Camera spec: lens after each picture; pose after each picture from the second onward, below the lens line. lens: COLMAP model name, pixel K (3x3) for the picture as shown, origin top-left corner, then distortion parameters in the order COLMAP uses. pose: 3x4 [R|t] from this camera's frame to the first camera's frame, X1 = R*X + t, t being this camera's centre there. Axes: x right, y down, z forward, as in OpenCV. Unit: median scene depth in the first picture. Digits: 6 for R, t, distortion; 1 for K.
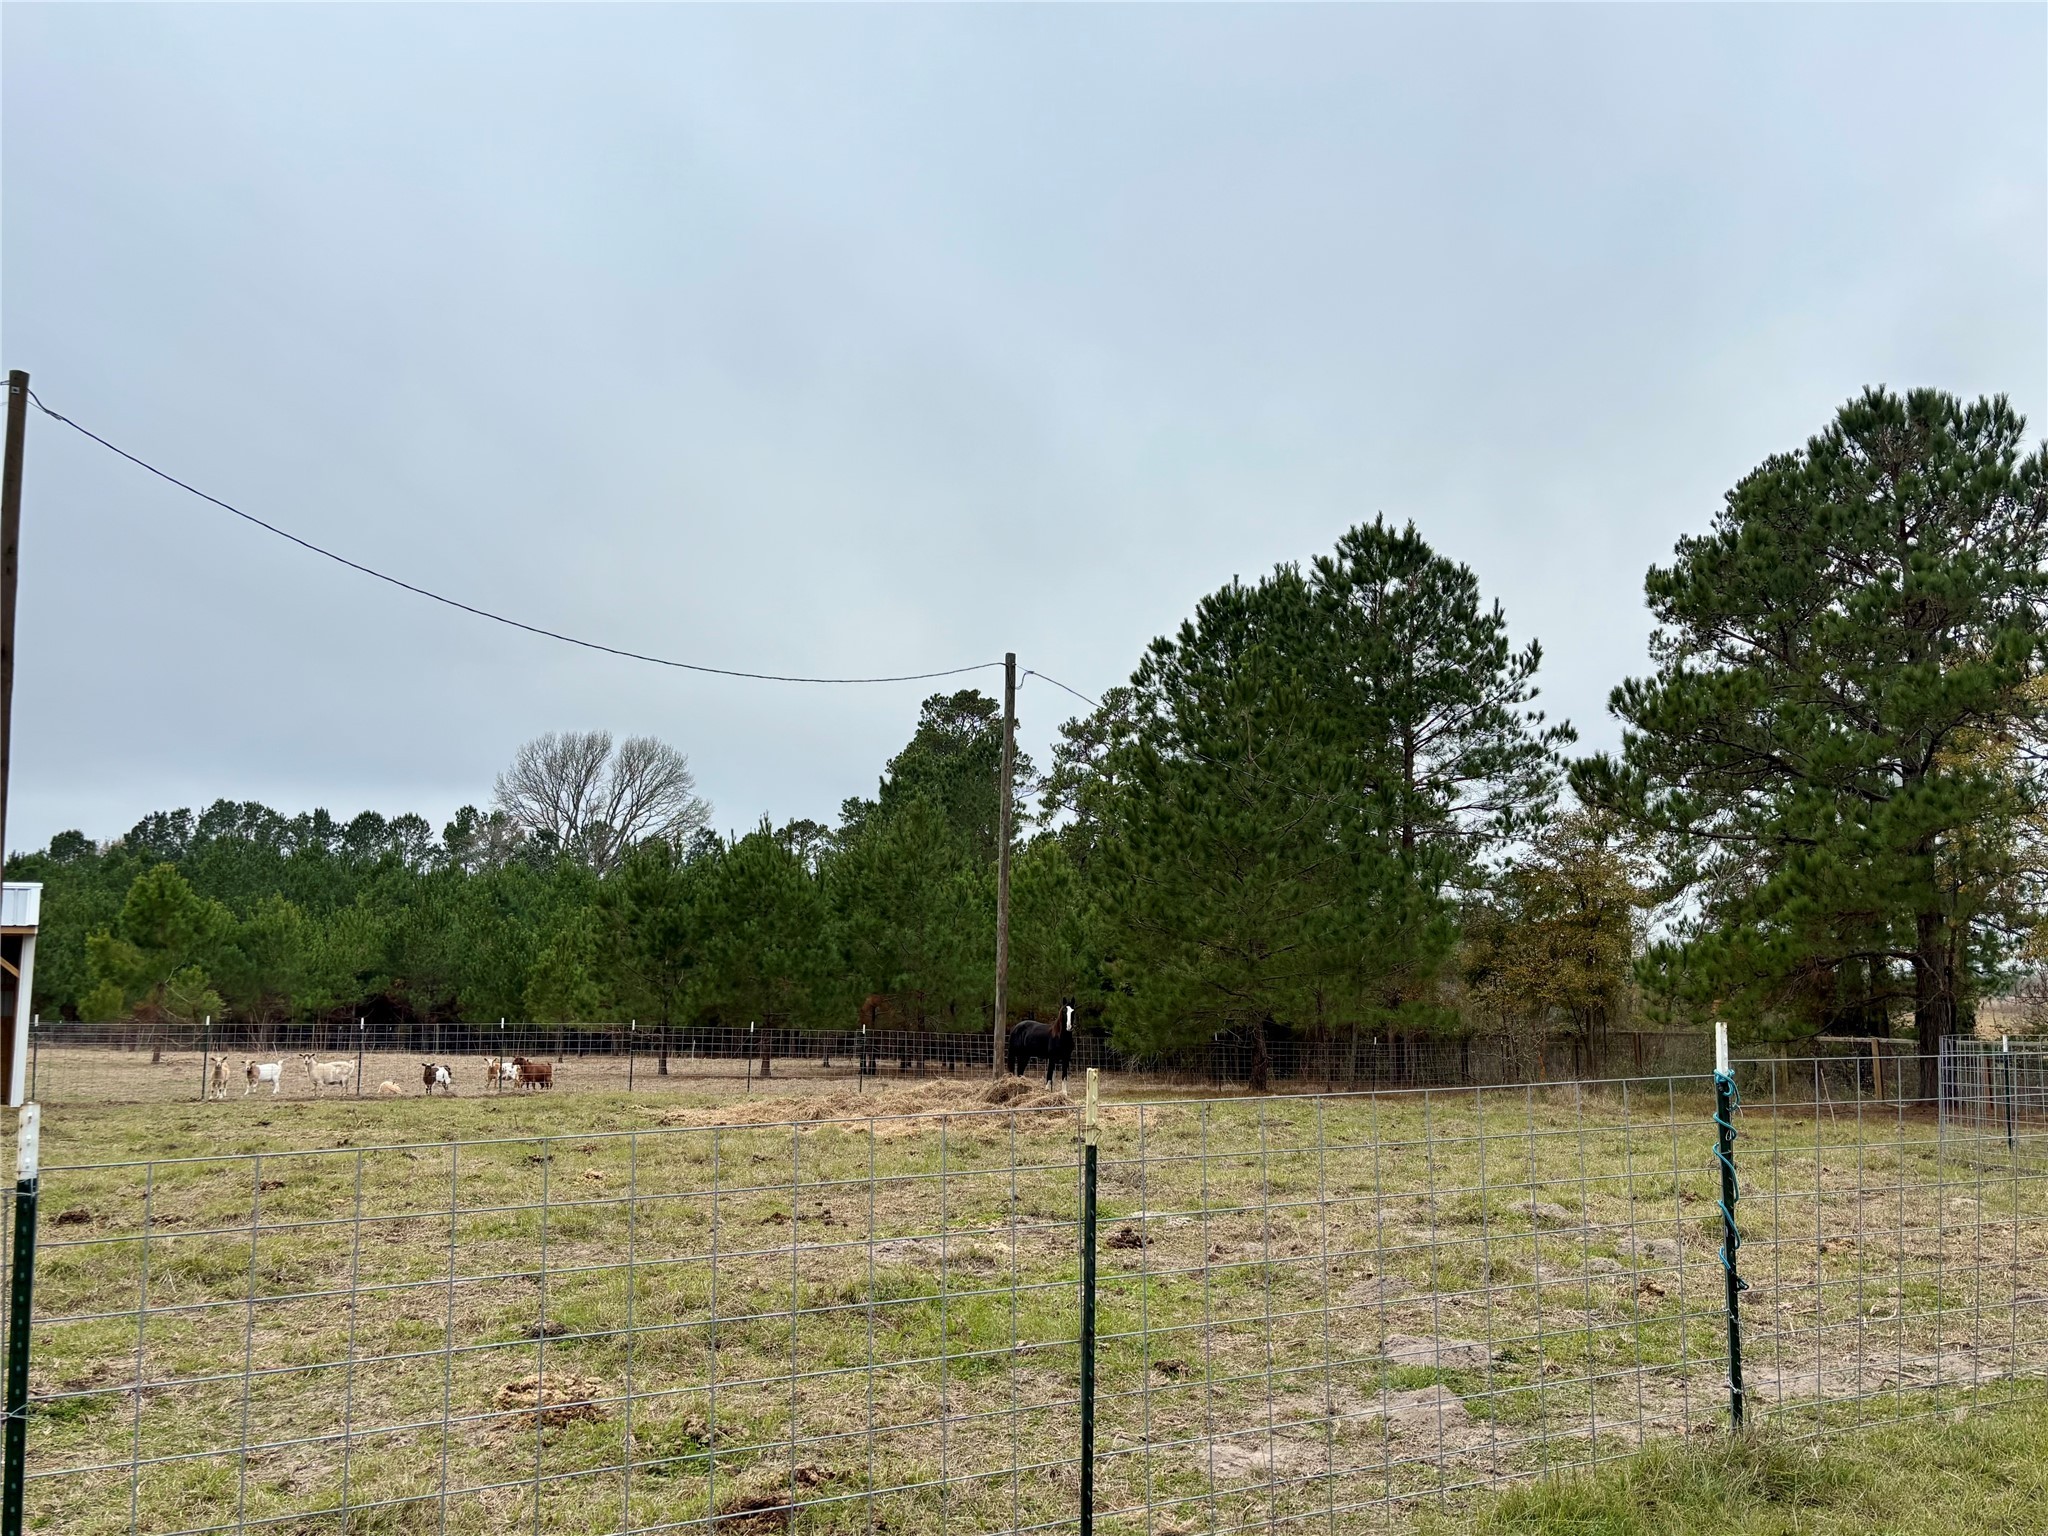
lens RADIAL K [[1636.0, 0, 1022.3], [0, 1636.0, 778.6], [0, 0, 1]] dist [0.258134, -0.660844]
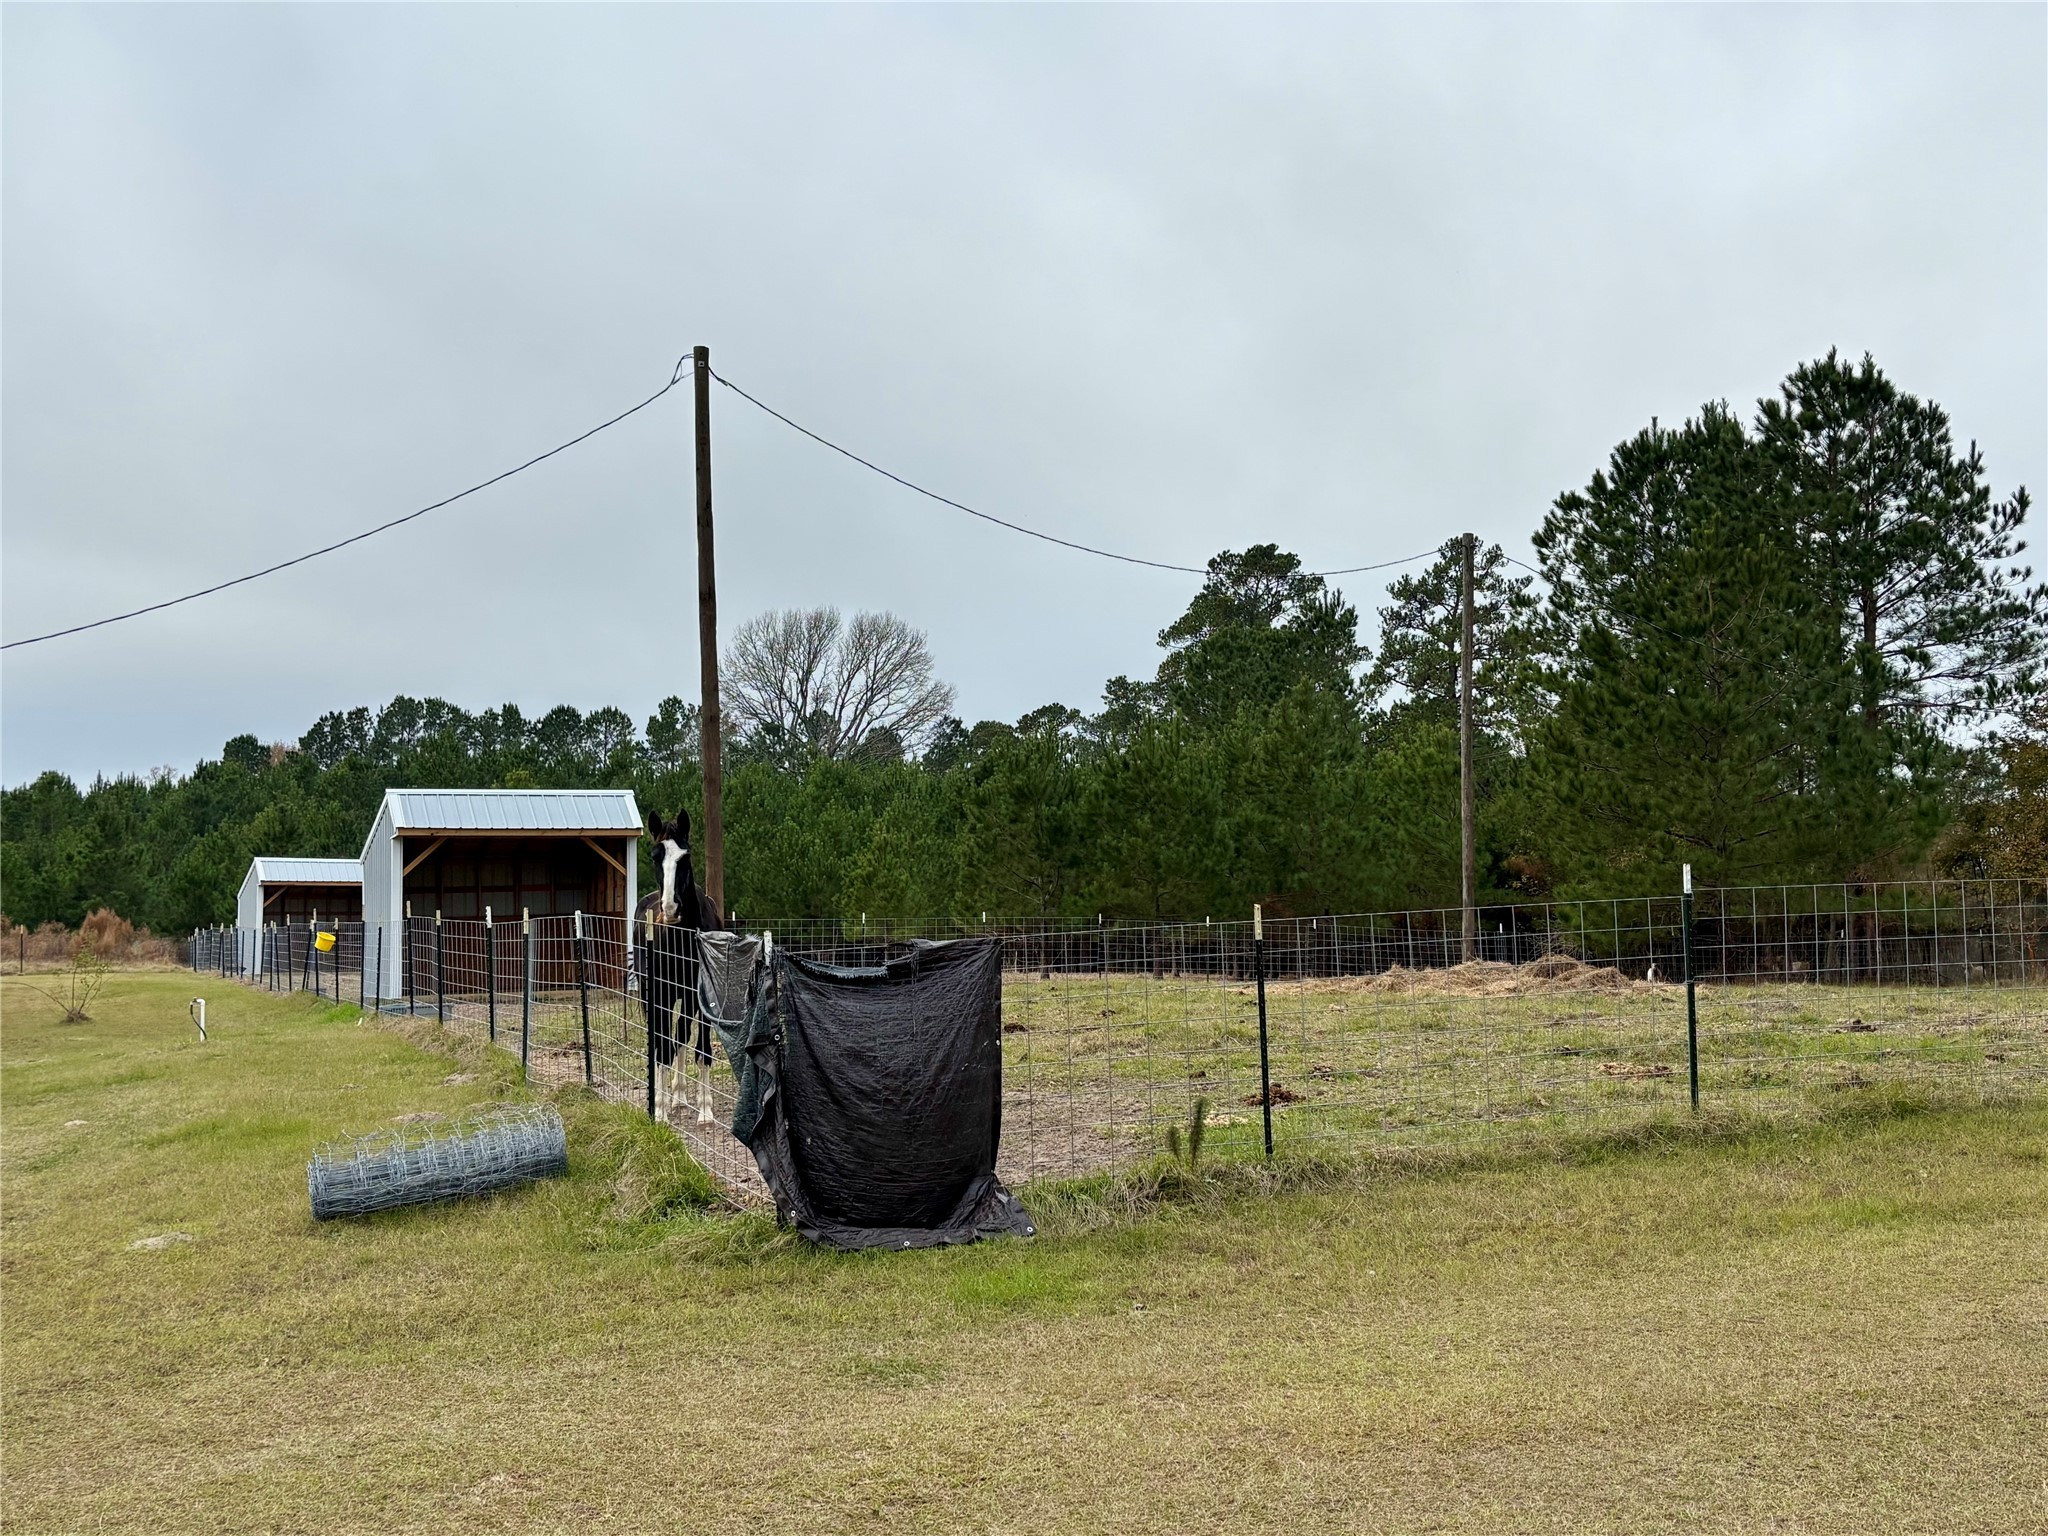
lens RADIAL K [[1998.2, 0, 1024.0], [0, 1998.2, 768.0], [0, 0, 1]] dist [0.011678, -0.007414]
pose [[0.990282, -0.021320, -0.137433, -0.068423], [0.029418, 0.997931, 0.057166, -0.008940], [0.135930, -0.060653, 0.988860, -0.127632]]
